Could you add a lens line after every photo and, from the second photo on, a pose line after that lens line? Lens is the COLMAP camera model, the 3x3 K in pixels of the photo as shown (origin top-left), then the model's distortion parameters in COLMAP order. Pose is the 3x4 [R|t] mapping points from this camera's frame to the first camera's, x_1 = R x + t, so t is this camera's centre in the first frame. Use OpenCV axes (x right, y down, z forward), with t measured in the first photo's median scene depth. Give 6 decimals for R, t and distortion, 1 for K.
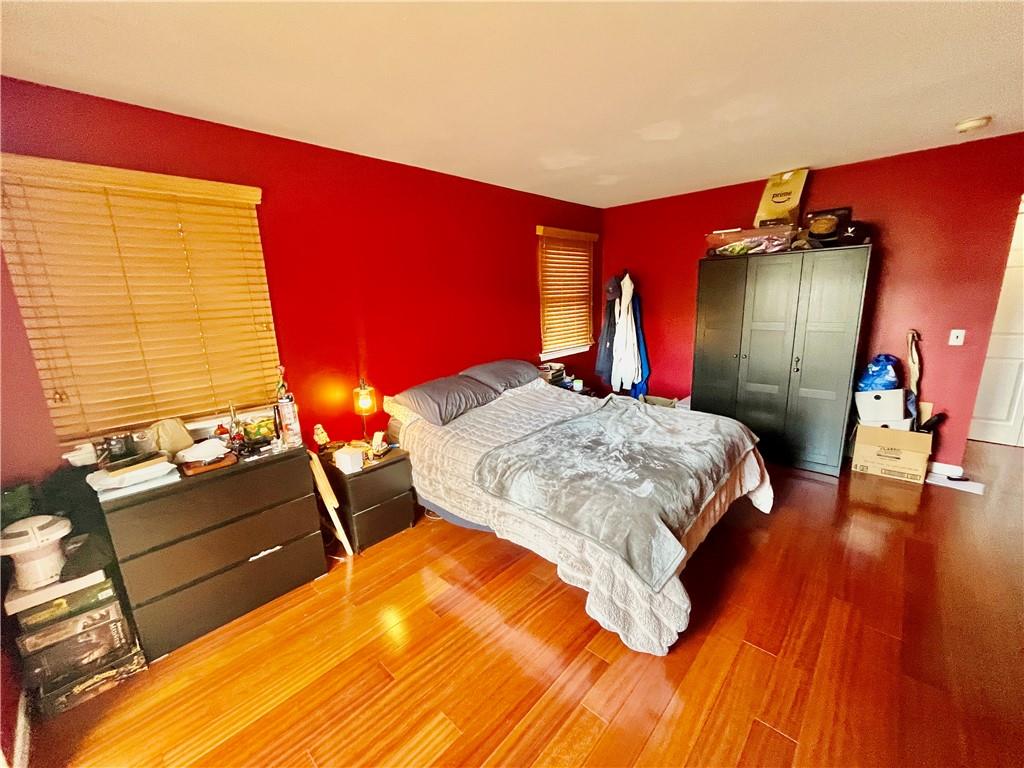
lens RADIAL K [[413.5, 0, 512.7], [0, 413.5, 386.1], [0, 0, 1]] dist [-0.002034, -0.000916]
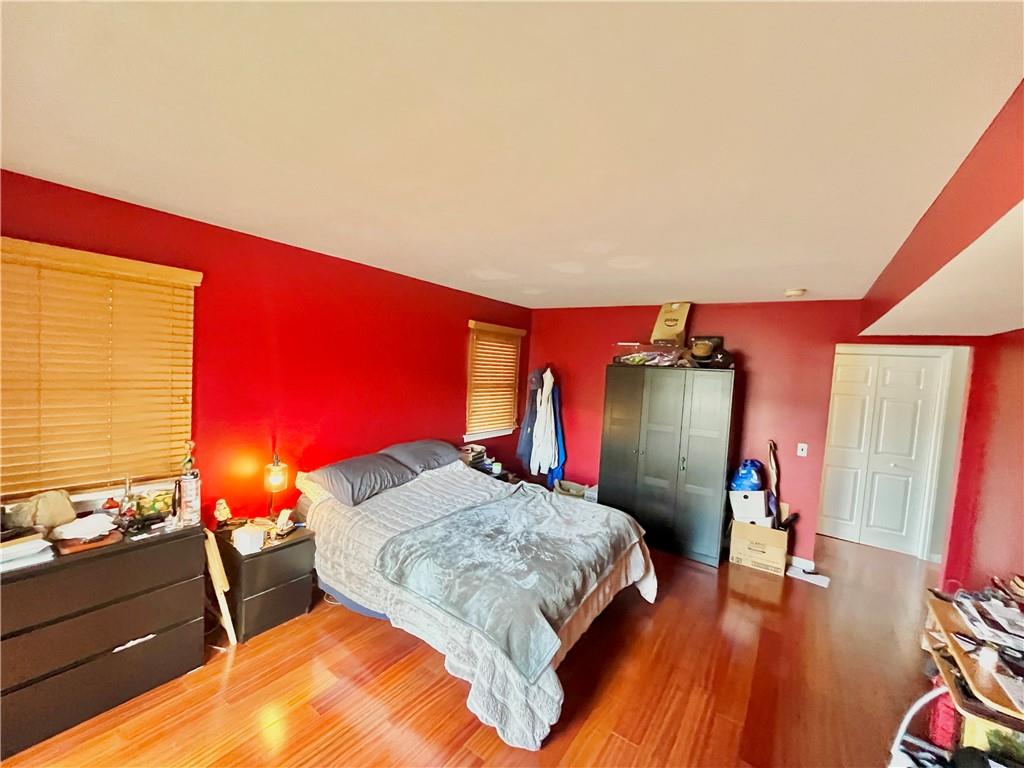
lens RADIAL K [[413.5, 0, 513.9], [0, 413.5, 385.8], [0, 0, 1]] dist [-0.002034, -0.000916]
pose [[0.986074, 0.087619, 0.141357, 0.051641], [-0.063262, 0.983682, -0.168424, -0.051758], [-0.153807, 0.157136, 0.975526, -0.105735]]
